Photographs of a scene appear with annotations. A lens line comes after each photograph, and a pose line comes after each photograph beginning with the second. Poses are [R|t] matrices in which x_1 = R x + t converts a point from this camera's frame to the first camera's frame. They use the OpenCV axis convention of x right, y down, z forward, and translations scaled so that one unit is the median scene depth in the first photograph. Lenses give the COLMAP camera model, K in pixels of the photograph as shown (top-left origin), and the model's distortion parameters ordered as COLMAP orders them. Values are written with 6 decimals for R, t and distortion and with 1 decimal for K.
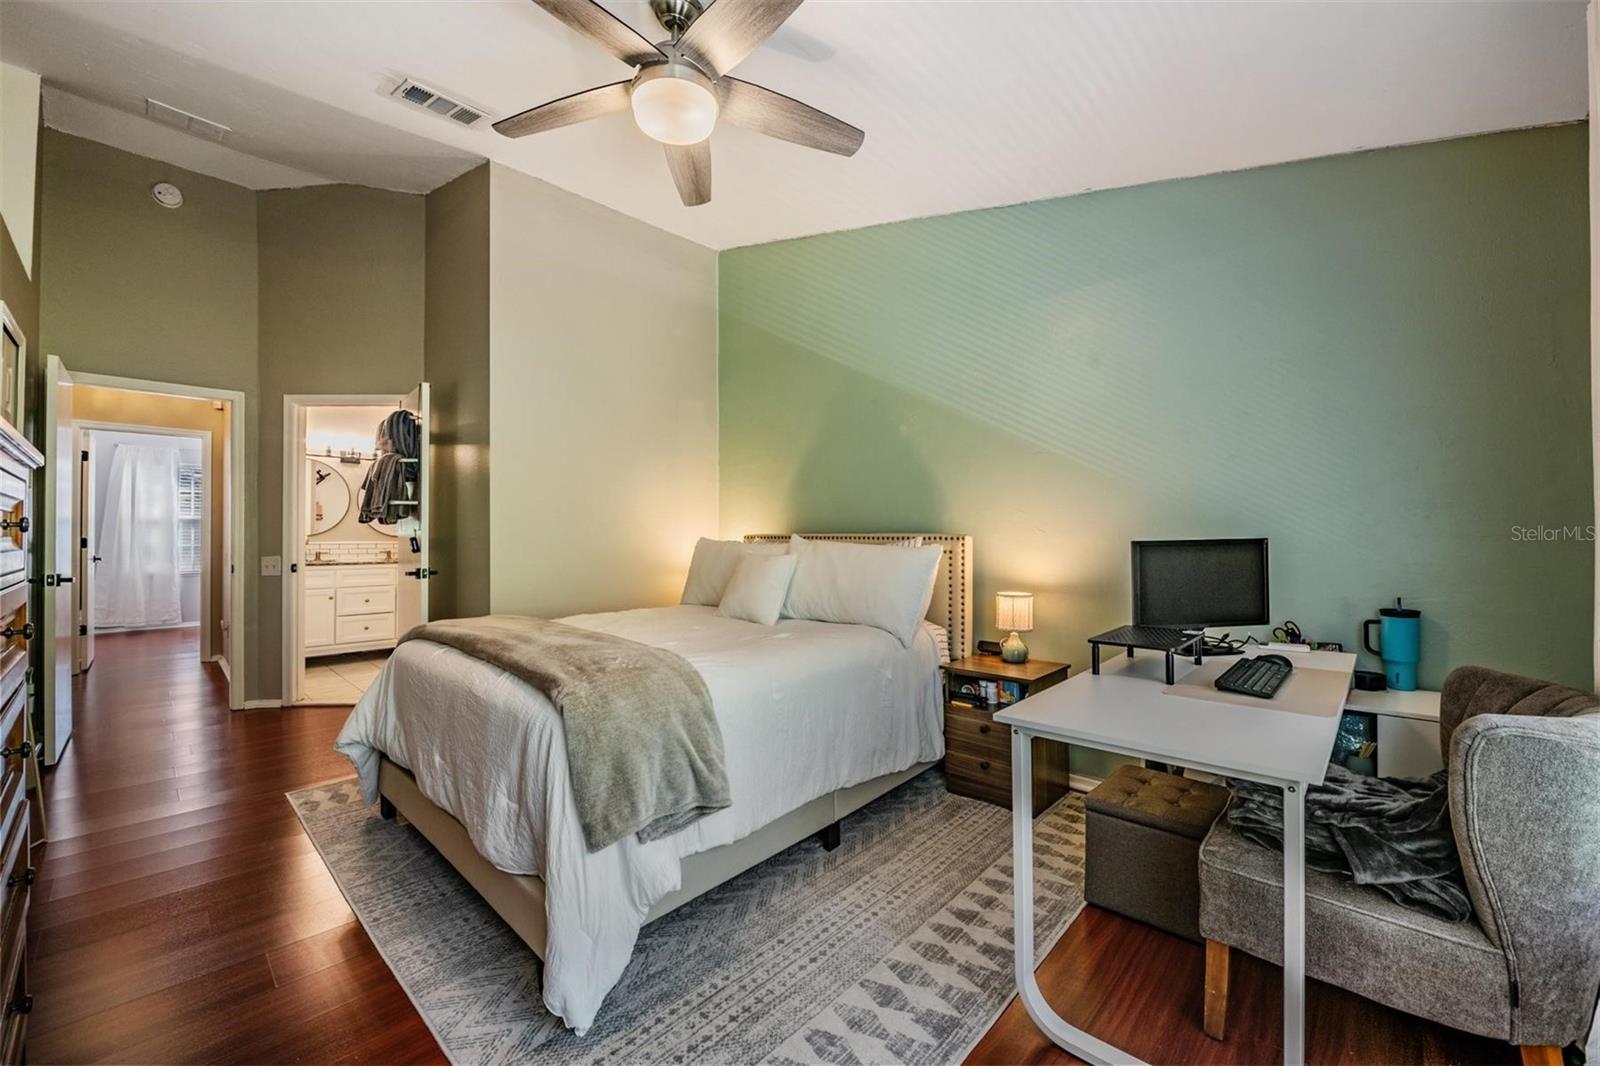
lens RADIAL K [[614.8, 0, 801.8], [0, 614.8, 533.2], [0, 0, 1]] dist [0.000232, -0.000263]
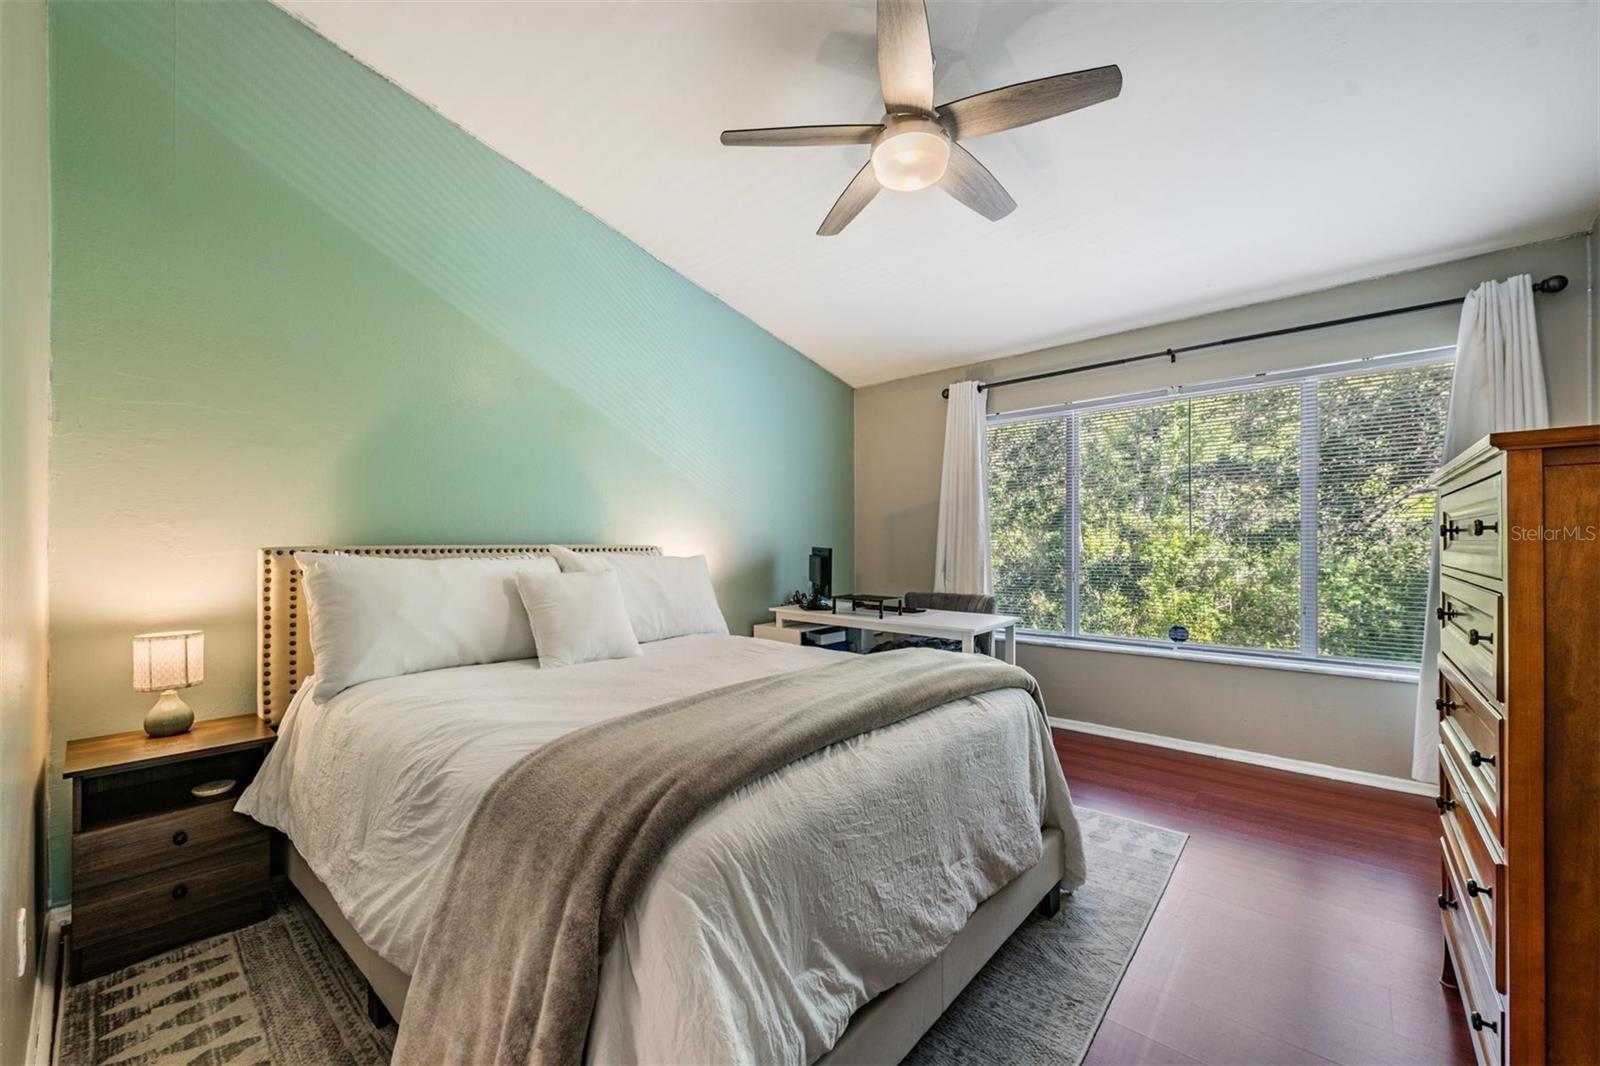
lens RADIAL K [[614.8, 0, 801.8], [0, 614.8, 533.2], [0, 0, 1]] dist [0.000232, -0.000263]
pose [[-0.018831, 0.012574, 0.999744, -0.673469], [0.002385, 0.999919, -0.012532, -0.003301], [-0.999820, 0.002149, -0.018859, 0.618109]]
